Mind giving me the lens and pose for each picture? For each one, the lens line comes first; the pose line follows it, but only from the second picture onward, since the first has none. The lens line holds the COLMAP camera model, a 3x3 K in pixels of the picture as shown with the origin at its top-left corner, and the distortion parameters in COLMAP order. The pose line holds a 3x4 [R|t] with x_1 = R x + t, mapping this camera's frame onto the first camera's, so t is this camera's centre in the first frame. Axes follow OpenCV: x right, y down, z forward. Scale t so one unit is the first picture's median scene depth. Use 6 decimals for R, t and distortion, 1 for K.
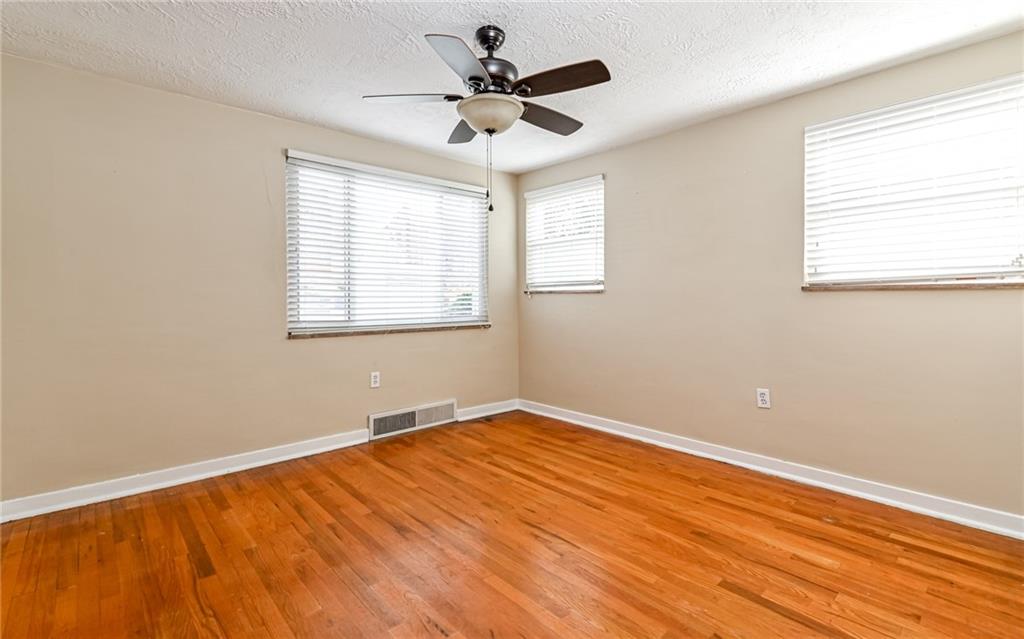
lens RADIAL K [[442.0, 0, 513.7], [0, 442.0, 303.5], [0, 0, 1]] dist [-0.000464, -0.000269]
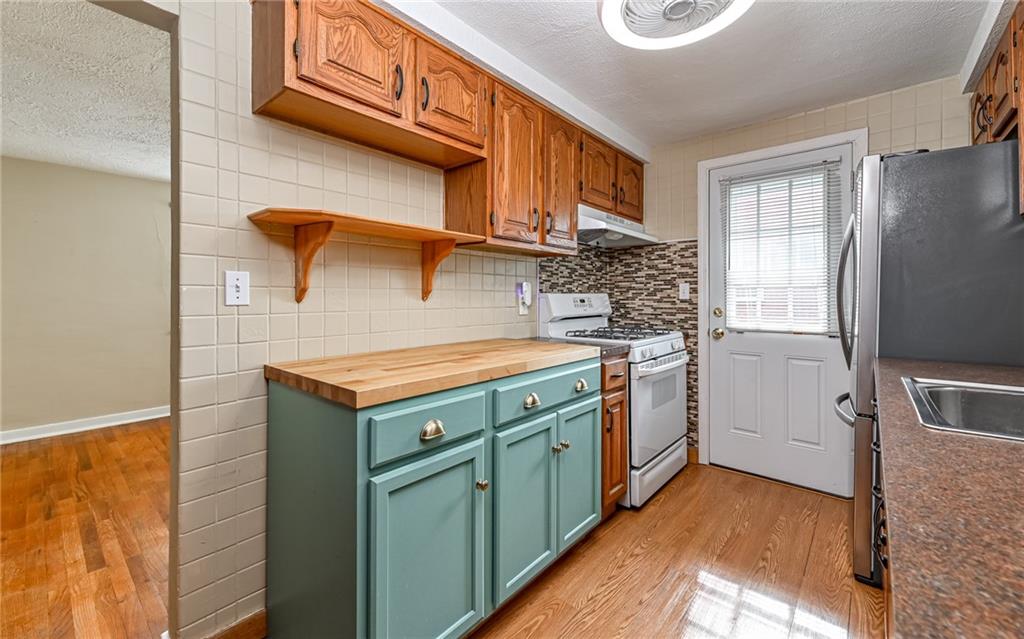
lens RADIAL K [[411.1, 0, 513.8], [0, 411.1, 293.0], [0, 0, 1]] dist [-0.001923, -0.000394]
pose [[0.995091, 0.004884, 0.098847, 0.687951], [-0.002752, 0.999761, -0.021690, -0.022513], [-0.098930, 0.021312, 0.994866, -0.651463]]
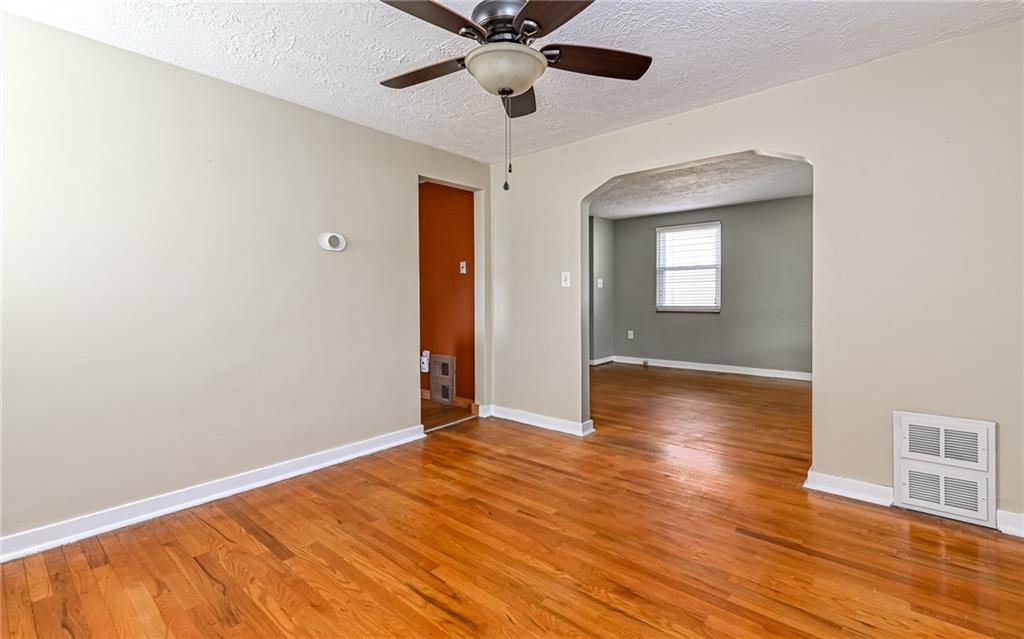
lens RADIAL K [[442.0, 0, 513.7], [0, 442.0, 303.5], [0, 0, 1]] dist [-0.000464, -0.000269]
pose [[-0.992221, 0.010775, -0.124024, 0.040198], [0.007385, 0.999587, 0.027755, -0.025032], [0.124272, 0.026623, -0.991891, 1.899508]]
